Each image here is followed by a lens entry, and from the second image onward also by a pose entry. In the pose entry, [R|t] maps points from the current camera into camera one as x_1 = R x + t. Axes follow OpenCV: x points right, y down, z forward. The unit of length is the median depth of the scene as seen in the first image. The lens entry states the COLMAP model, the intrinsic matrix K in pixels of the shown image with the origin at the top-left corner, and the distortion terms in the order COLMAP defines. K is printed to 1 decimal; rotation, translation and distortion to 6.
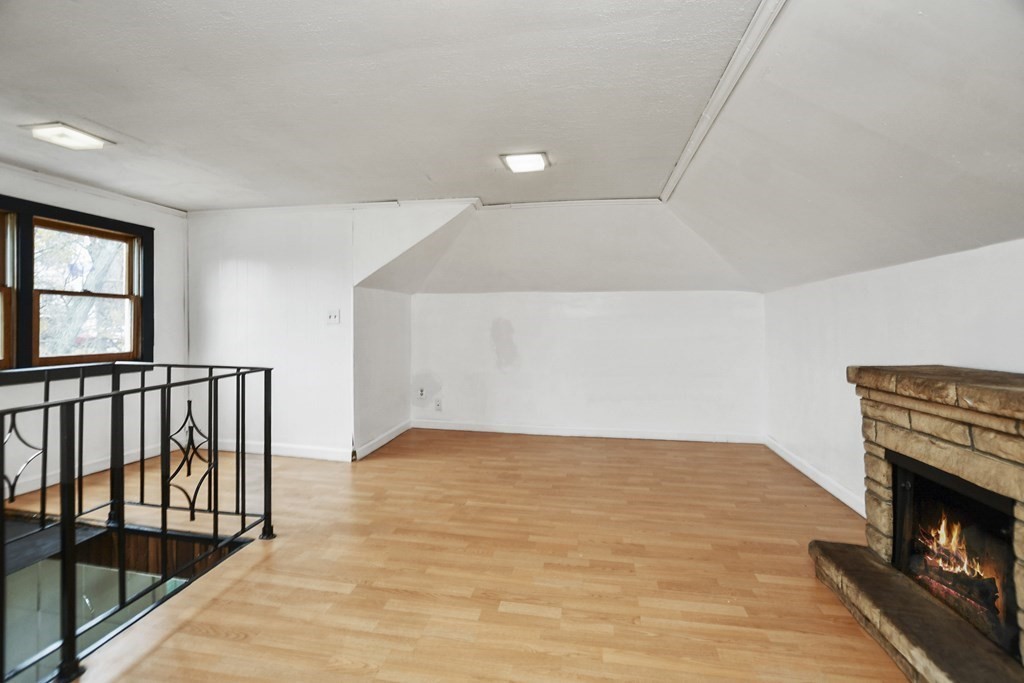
lens RADIAL K [[450.6, 0, 497.8], [0, 450.6, 347.6], [0, 0, 1]] dist [-0.001136, 0.000188]
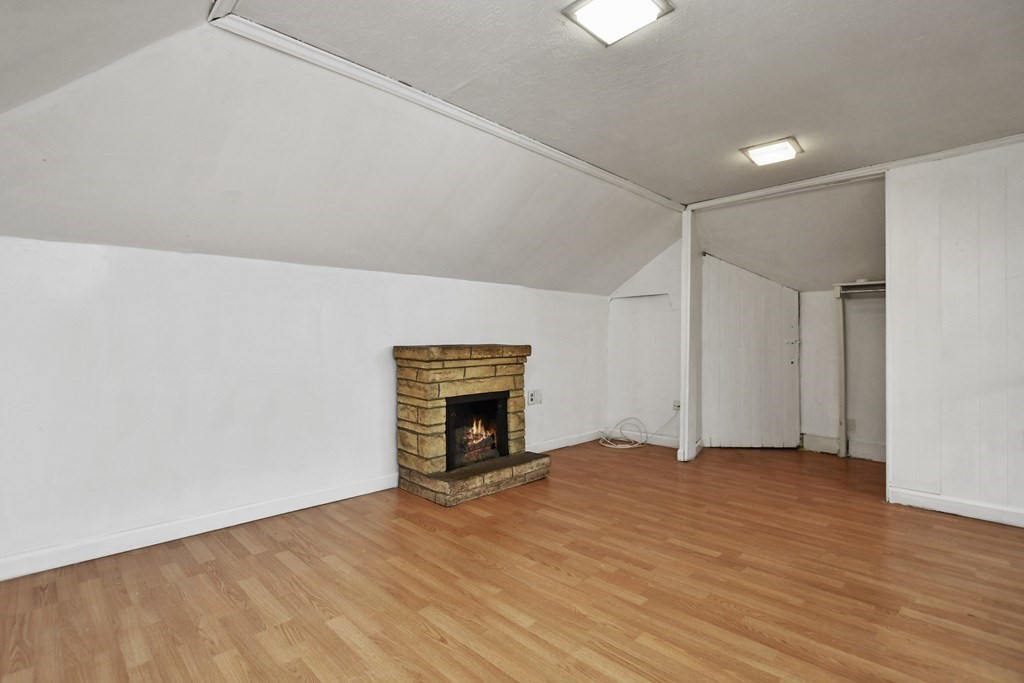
lens RADIAL K [[490.8, 0, 487.1], [0, 490.8, 339.5], [0, 0, 1]] dist [-0.000975, -0.000373]
pose [[-0.817227, 0.006566, 0.576279, -0.211114], [0.034904, 0.998663, 0.038118, -0.034604], [-0.575259, 0.051266, -0.816363, 2.095421]]
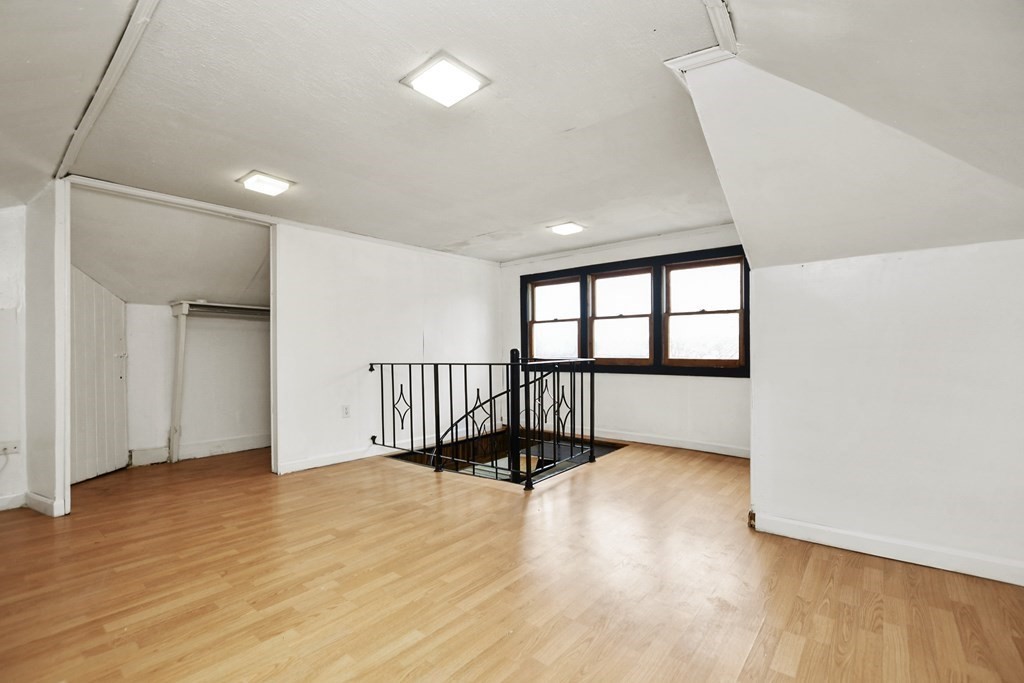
lens RADIAL K [[458.6, 0, 511.1], [0, 458.6, 372.0], [0, 0, 1]] dist [0.000000, -0.000250]
pose [[-0.463656, 0.041463, -0.885045, 0.851602], [-0.042227, 0.996735, 0.068818, -0.025569], [0.885009, 0.069281, -0.460391, 1.861150]]
